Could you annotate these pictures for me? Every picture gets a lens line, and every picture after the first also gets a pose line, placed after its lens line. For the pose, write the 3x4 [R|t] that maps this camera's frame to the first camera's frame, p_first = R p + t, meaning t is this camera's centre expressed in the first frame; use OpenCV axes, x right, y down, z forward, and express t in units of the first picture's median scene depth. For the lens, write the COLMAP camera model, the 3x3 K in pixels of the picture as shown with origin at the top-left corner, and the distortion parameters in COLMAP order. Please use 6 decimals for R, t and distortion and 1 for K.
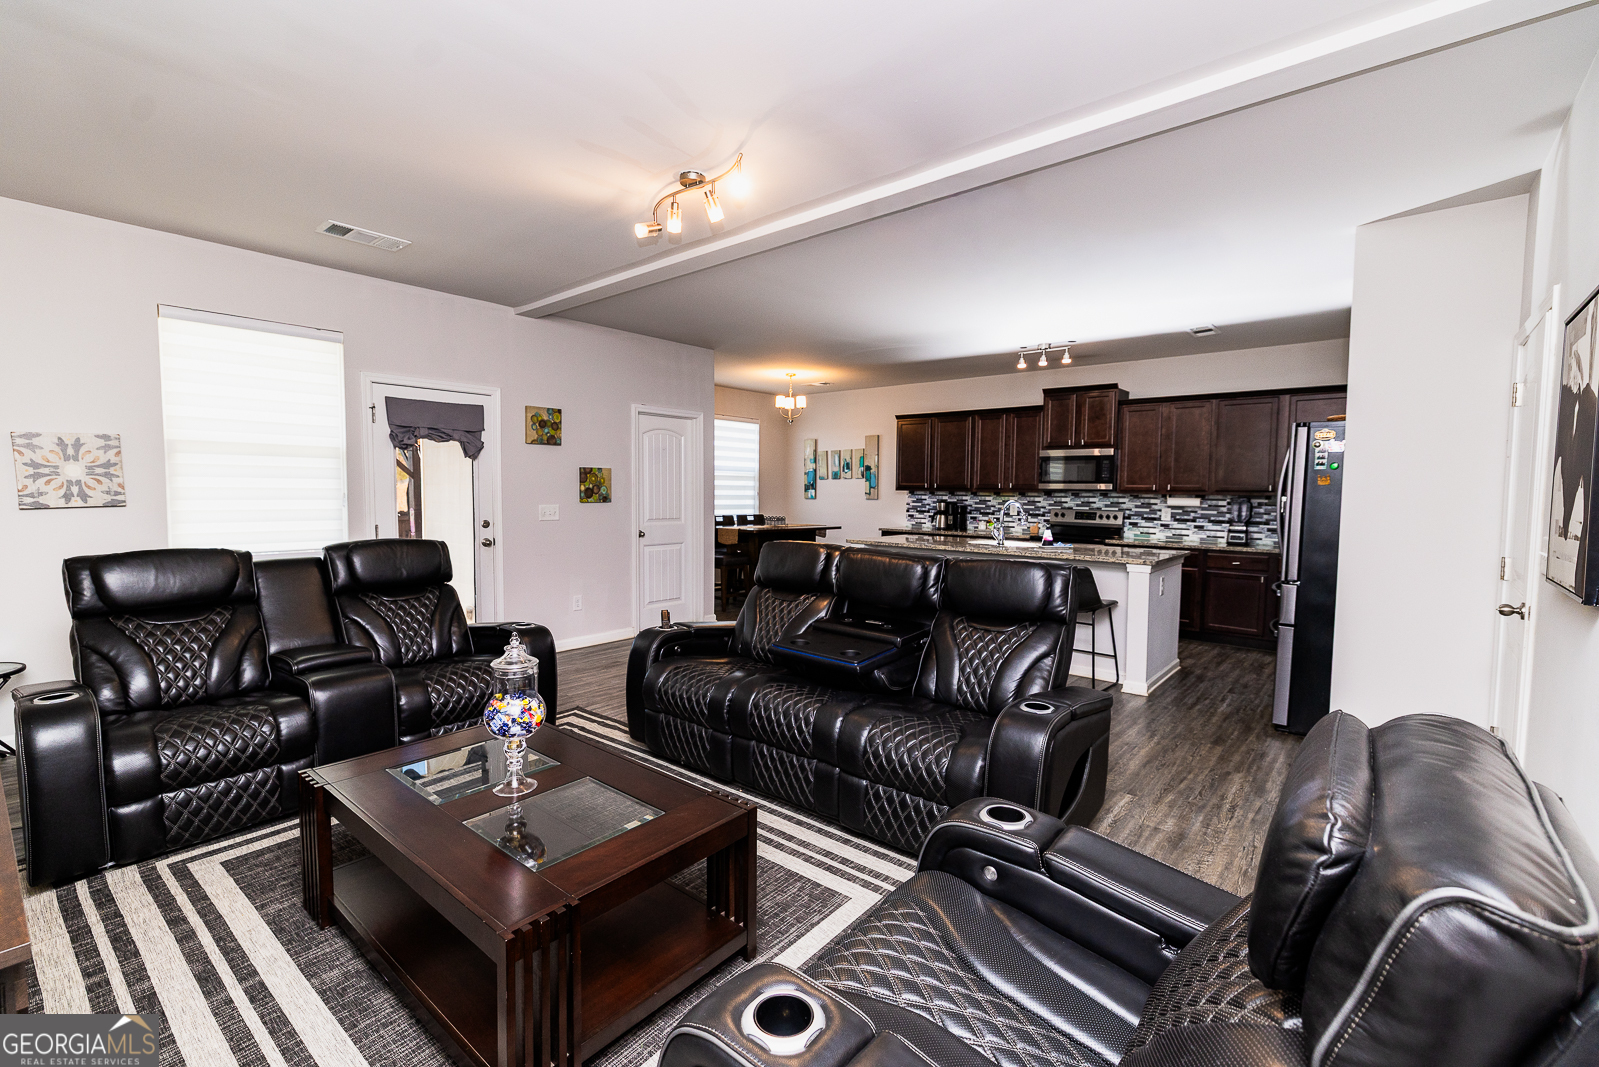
lens RADIAL K [[687.4, 0, 799.5], [0, 687.4, 533.5], [0, 0, 1]] dist [-0.000686, 0.000236]
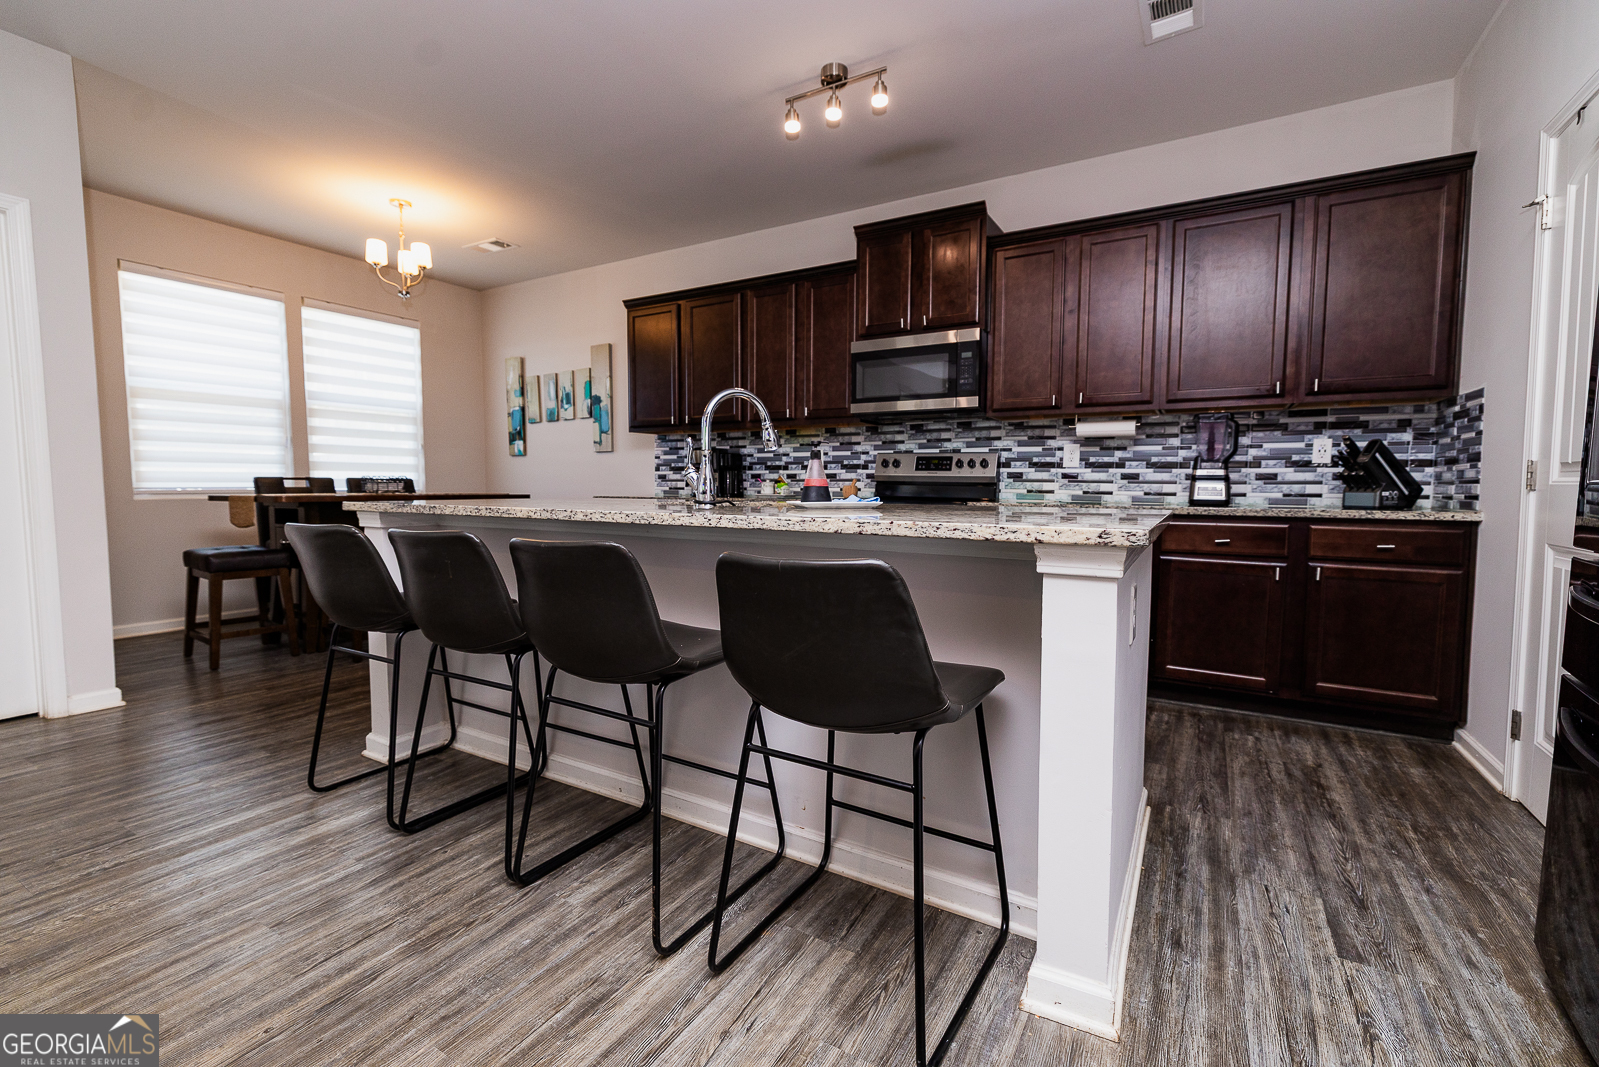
lens RADIAL K [[687.4, 0, 799.5], [0, 687.4, 533.5], [0, 0, 1]] dist [-0.000686, 0.000236]
pose [[0.986826, -0.019086, 0.160656, 0.215964], [0.017652, 0.999791, 0.010354, 0.022696], [-0.160820, -0.007382, 0.986956, 0.462645]]
